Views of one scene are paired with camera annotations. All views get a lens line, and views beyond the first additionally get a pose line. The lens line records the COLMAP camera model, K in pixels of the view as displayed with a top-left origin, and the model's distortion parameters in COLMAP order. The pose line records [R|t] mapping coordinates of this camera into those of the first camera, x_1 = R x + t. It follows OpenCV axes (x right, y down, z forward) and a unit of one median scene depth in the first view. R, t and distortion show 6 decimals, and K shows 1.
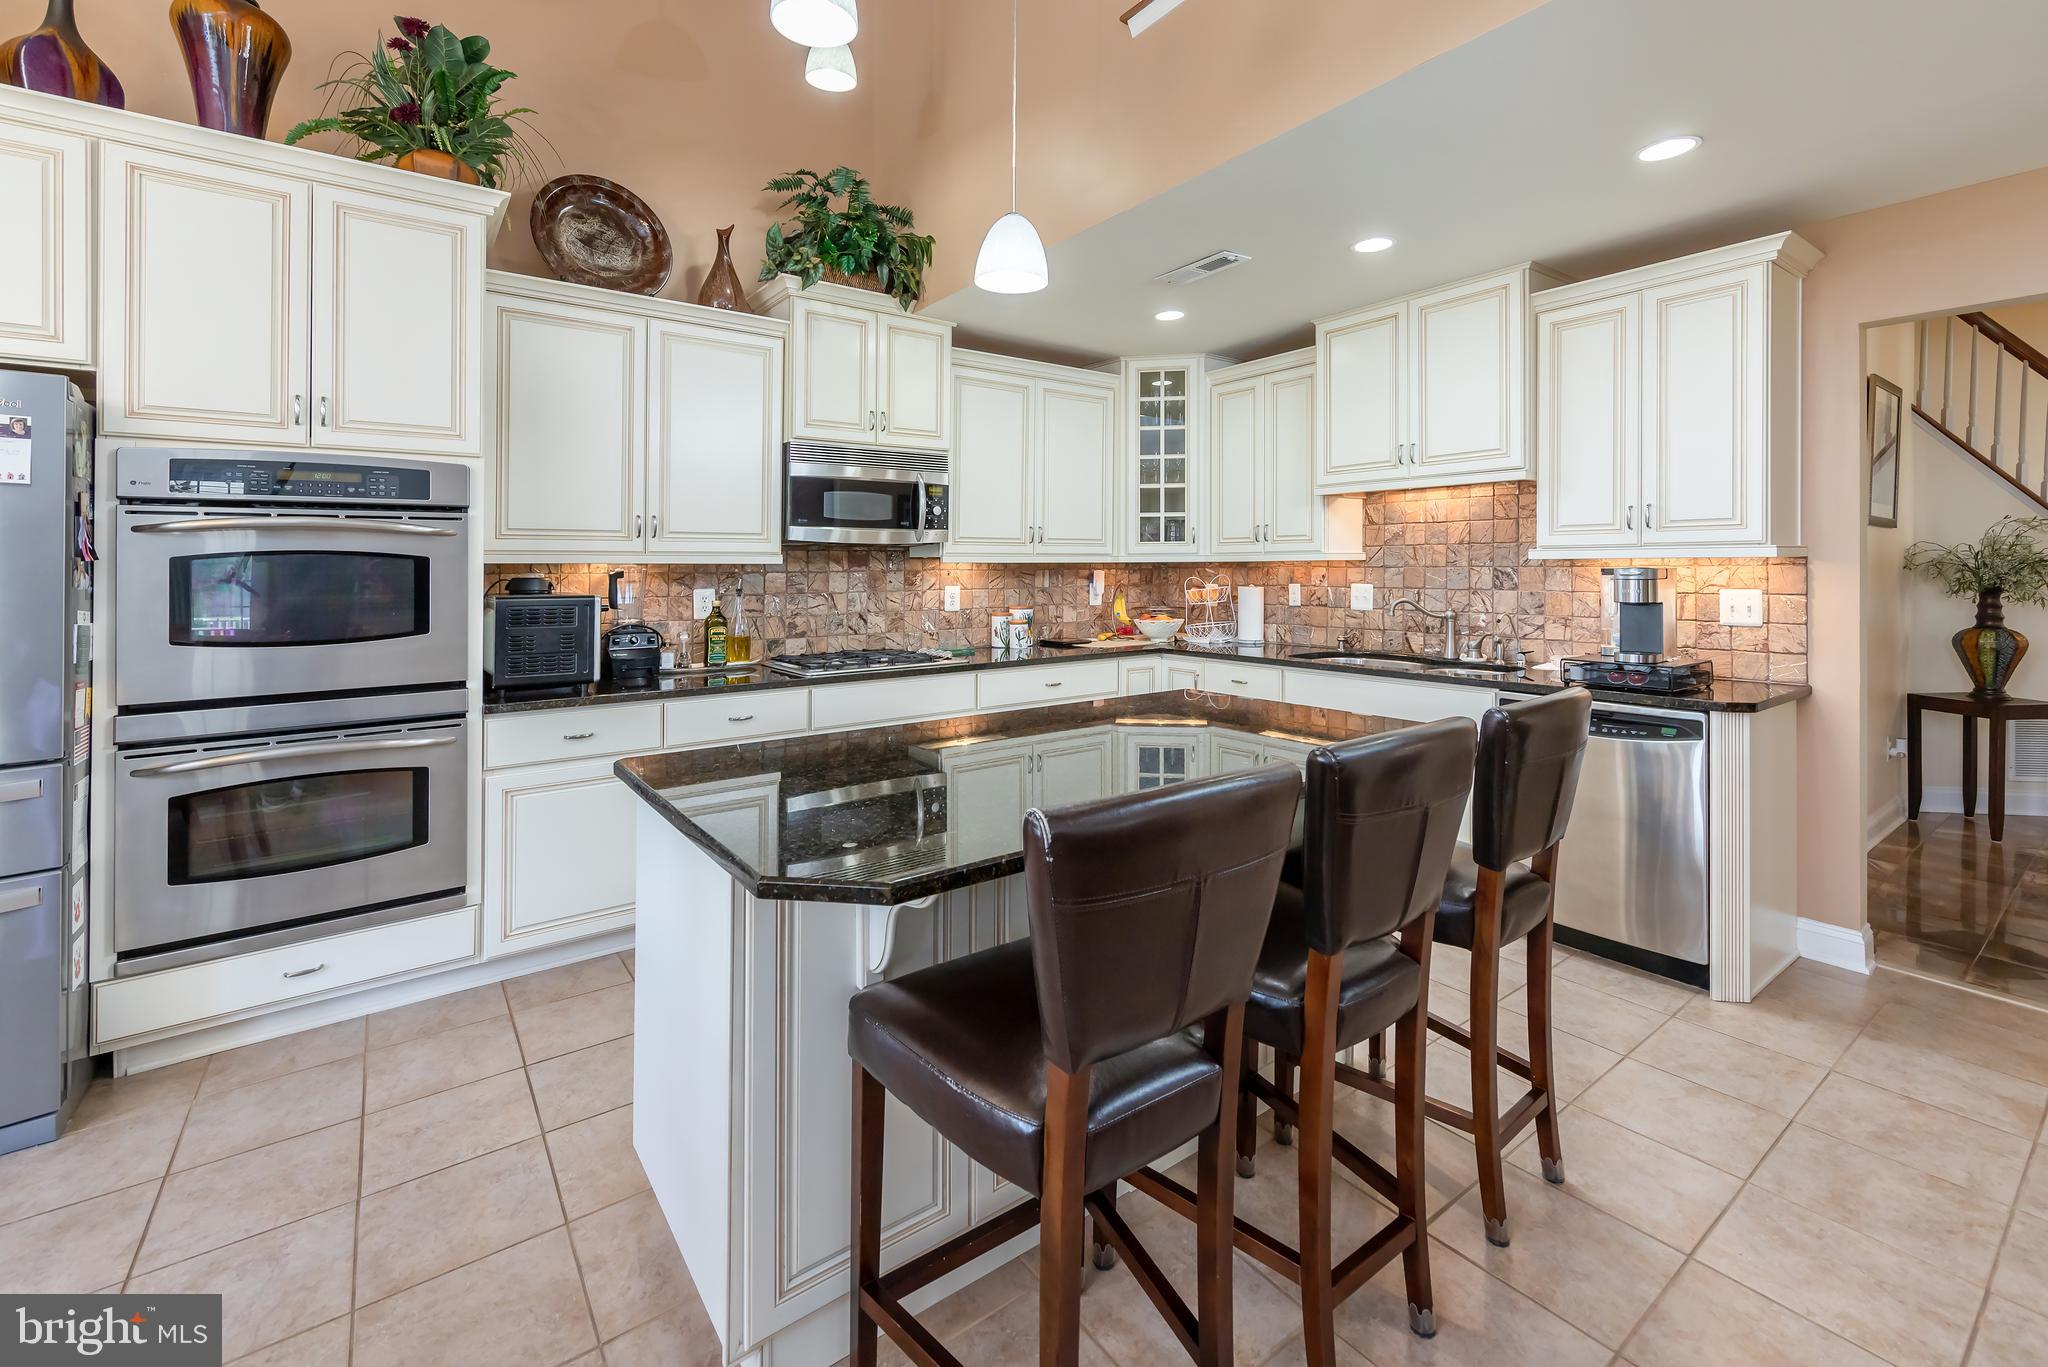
lens RADIAL K [[860.1, 0, 980.2], [0, 860.1, 566.9], [0, 0, 1]] dist [0.001054, 0.000645]
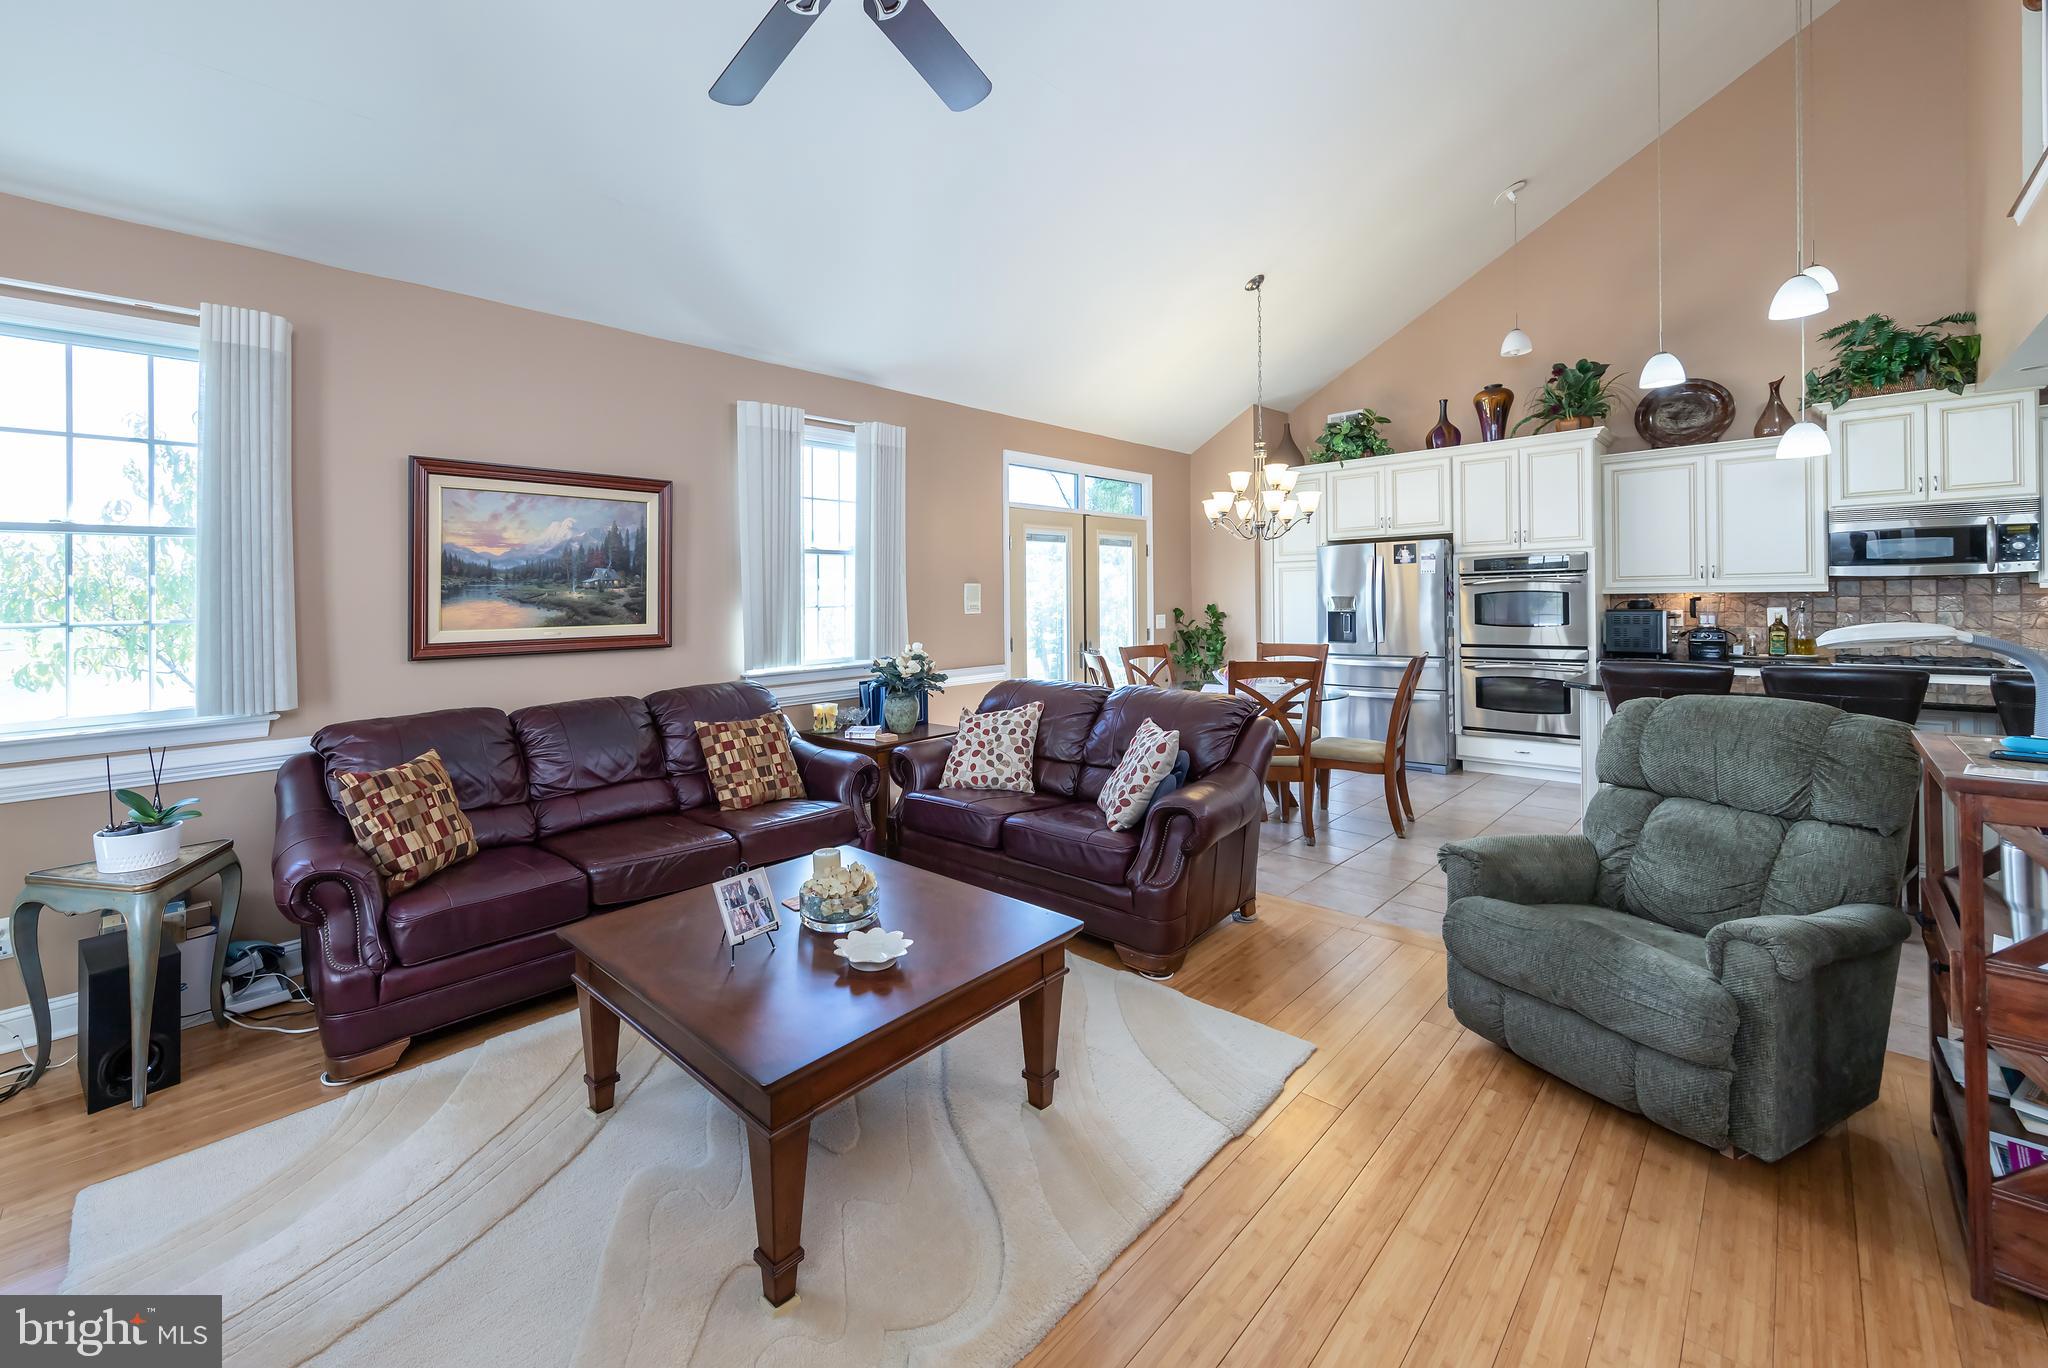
lens RADIAL K [[829.2, 0, 943.4], [0, 829.2, 596.9], [0, 0, 1]] dist [0.010604, -0.001360]
pose [[0.164269, -0.003318, -0.986410, 0.992019], [0.016344, 0.999866, -0.000642, -0.018706], [0.986280, -0.016017, 0.164301, -0.793278]]
